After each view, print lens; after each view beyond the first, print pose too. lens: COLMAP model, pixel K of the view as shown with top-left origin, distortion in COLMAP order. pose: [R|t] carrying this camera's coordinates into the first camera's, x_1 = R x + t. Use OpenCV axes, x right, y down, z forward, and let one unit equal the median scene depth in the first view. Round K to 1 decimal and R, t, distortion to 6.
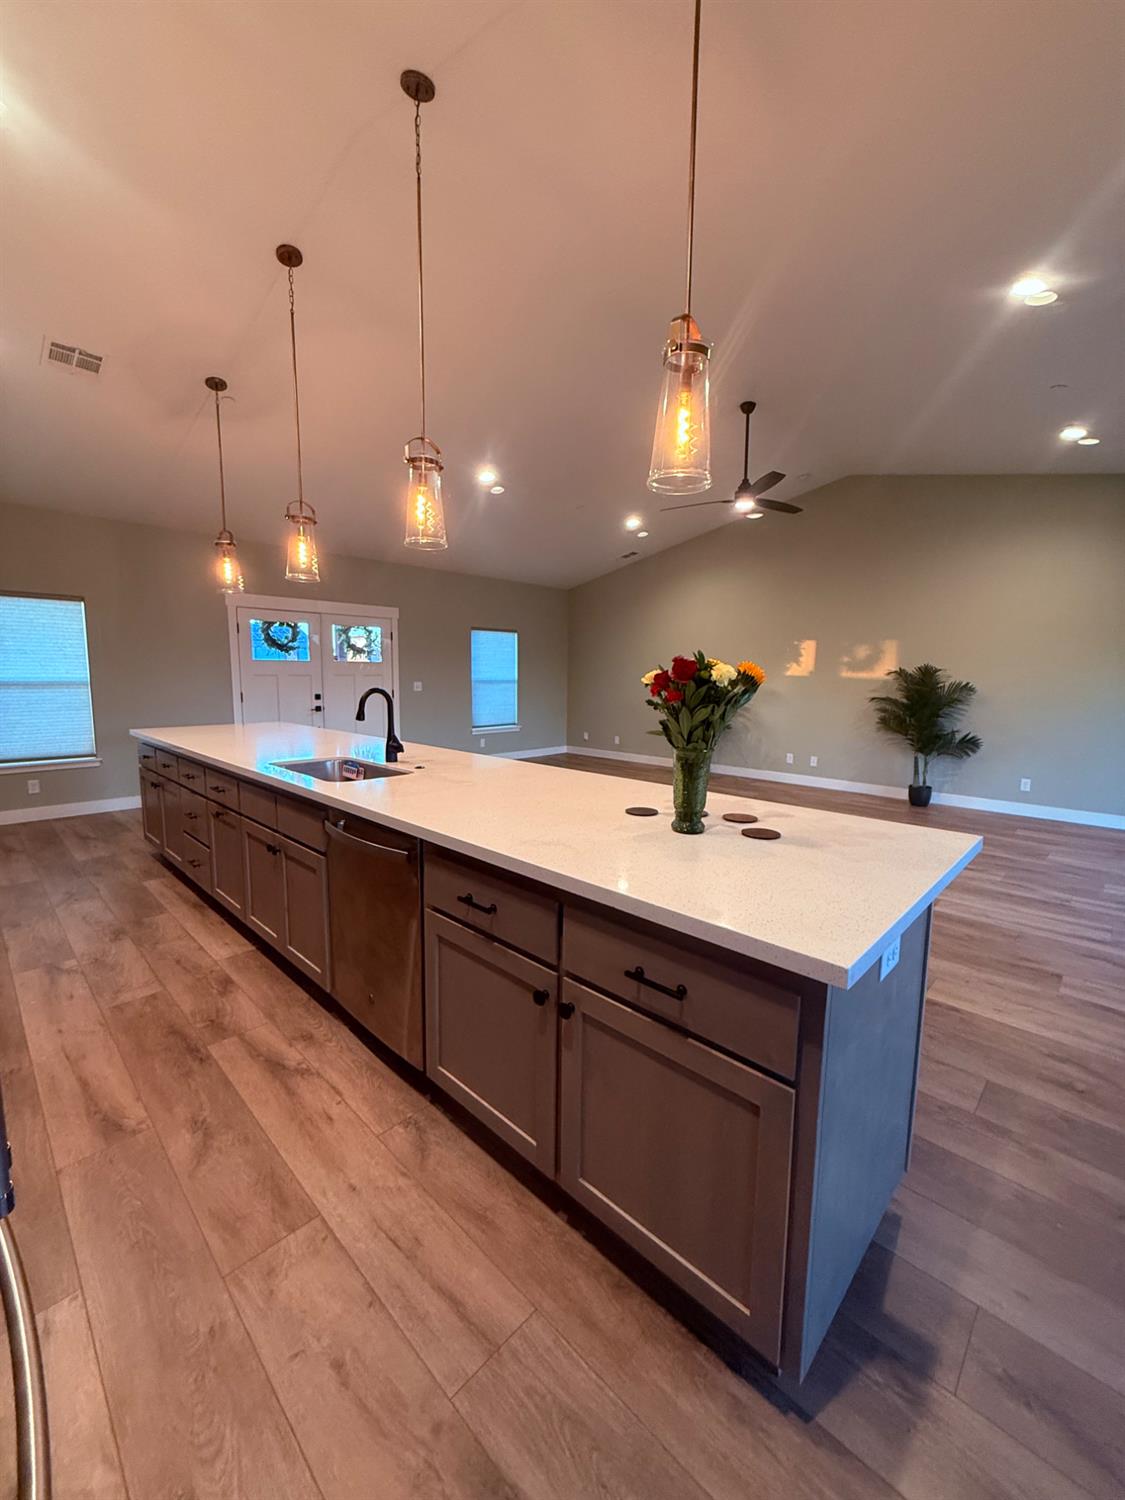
lens RADIAL K [[596.4, 0, 562.0], [0, 596.4, 750.3], [0, 0, 1]] dist [-0.000553, -0.000332]
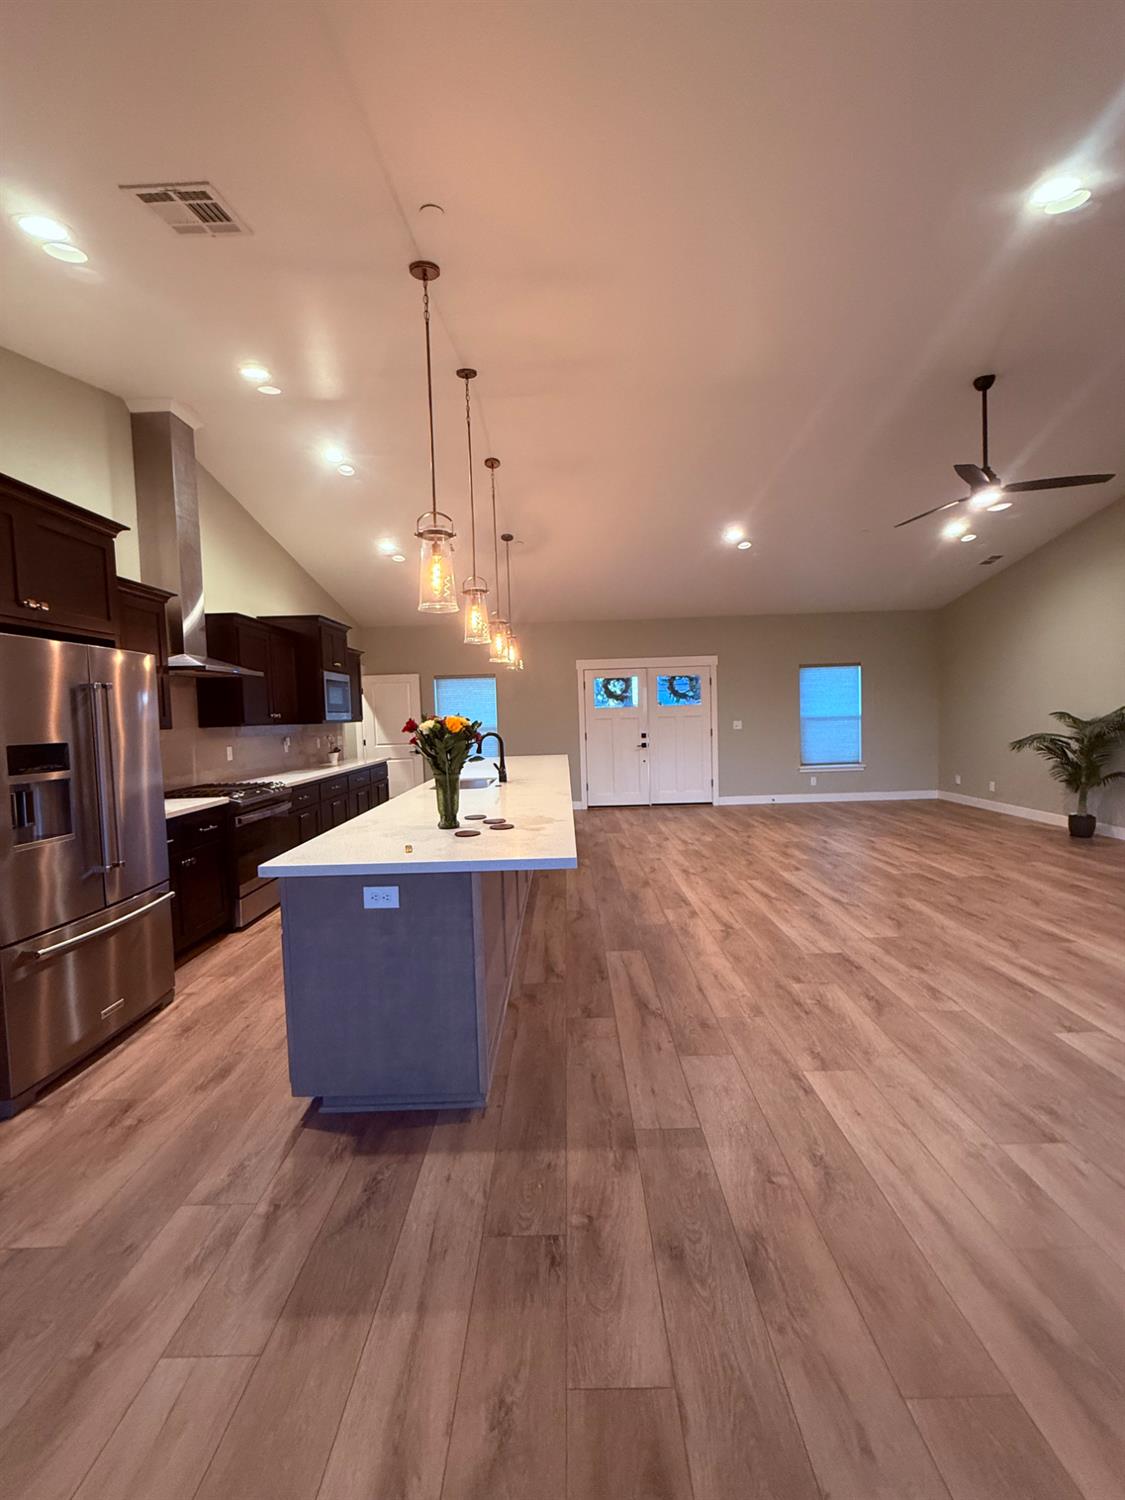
lens RADIAL K [[596.4, 0, 562.0], [0, 596.4, 750.3], [0, 0, 1]] dist [-0.000553, -0.000332]
pose [[0.691897, 0.011834, -0.721900, 0.810664], [-0.055404, 0.997788, -0.036745, -0.011984], [0.719868, 0.065420, 0.691021, 0.074245]]
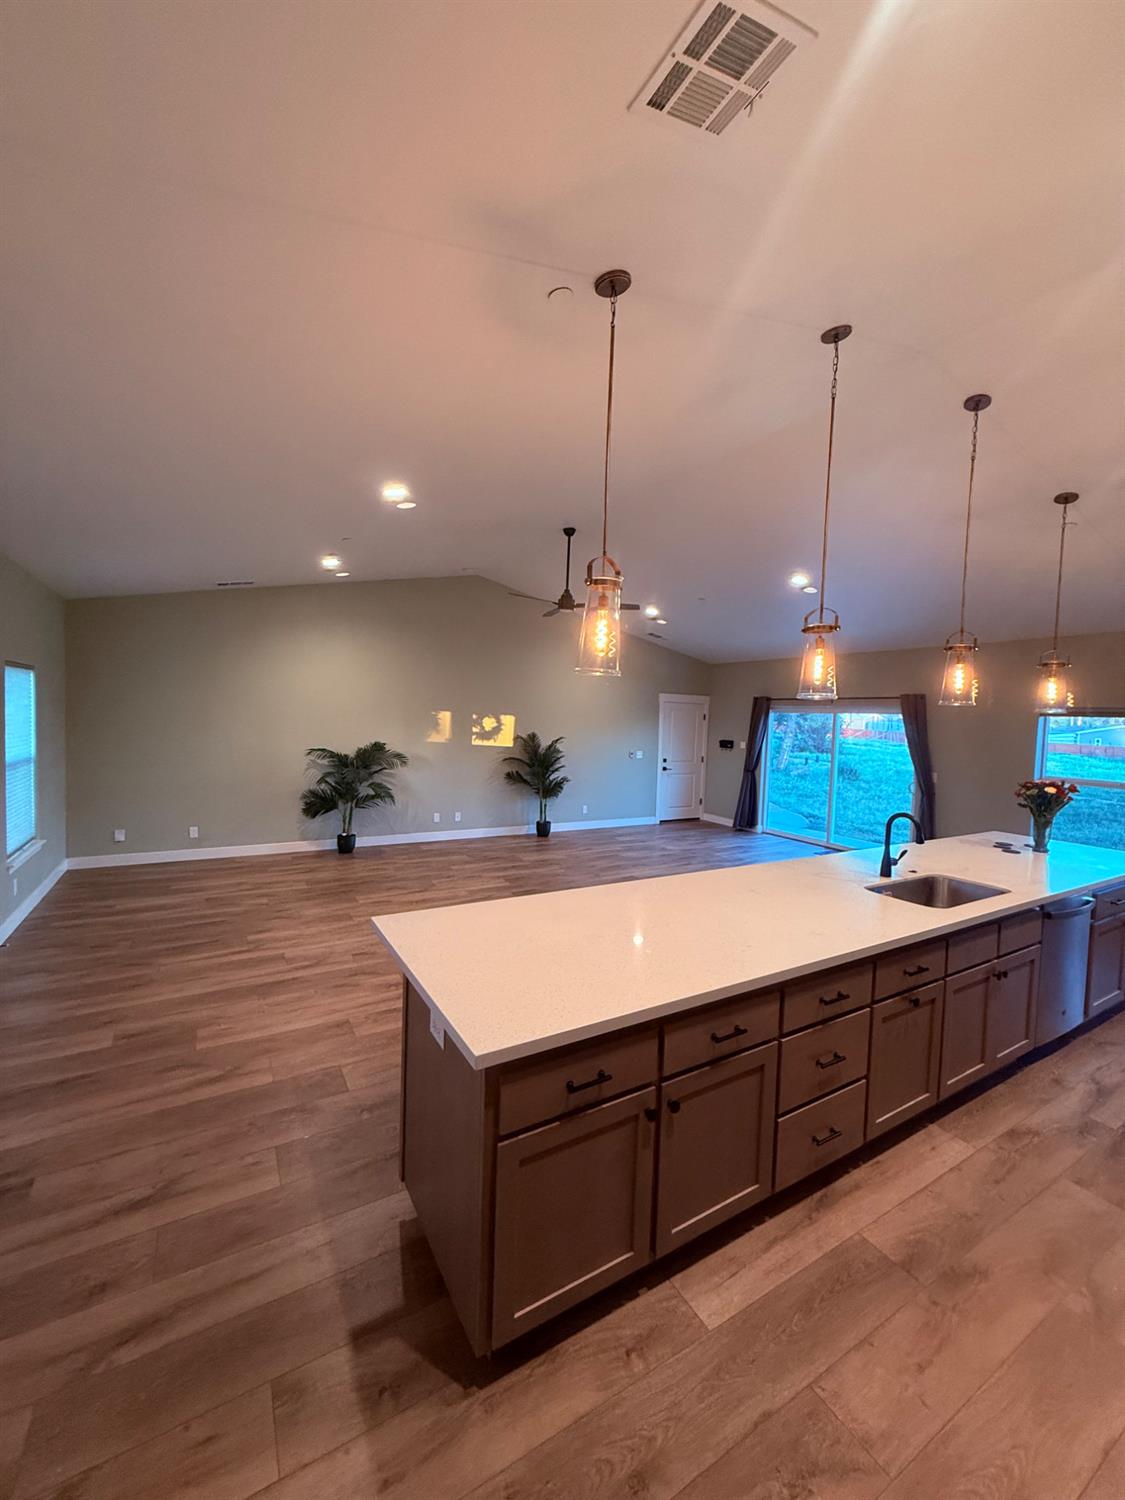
lens RADIAL K [[597.4, 0, 562.5], [0, 597.4, 750.0], [0, 0, 1]] dist [0.000064, 0.000031]
pose [[0.264110, -0.054497, 0.962952, -1.391158], [0.092791, 0.995207, 0.030872, -0.284028], [-0.960019, 0.081200, 0.267901, 1.163103]]
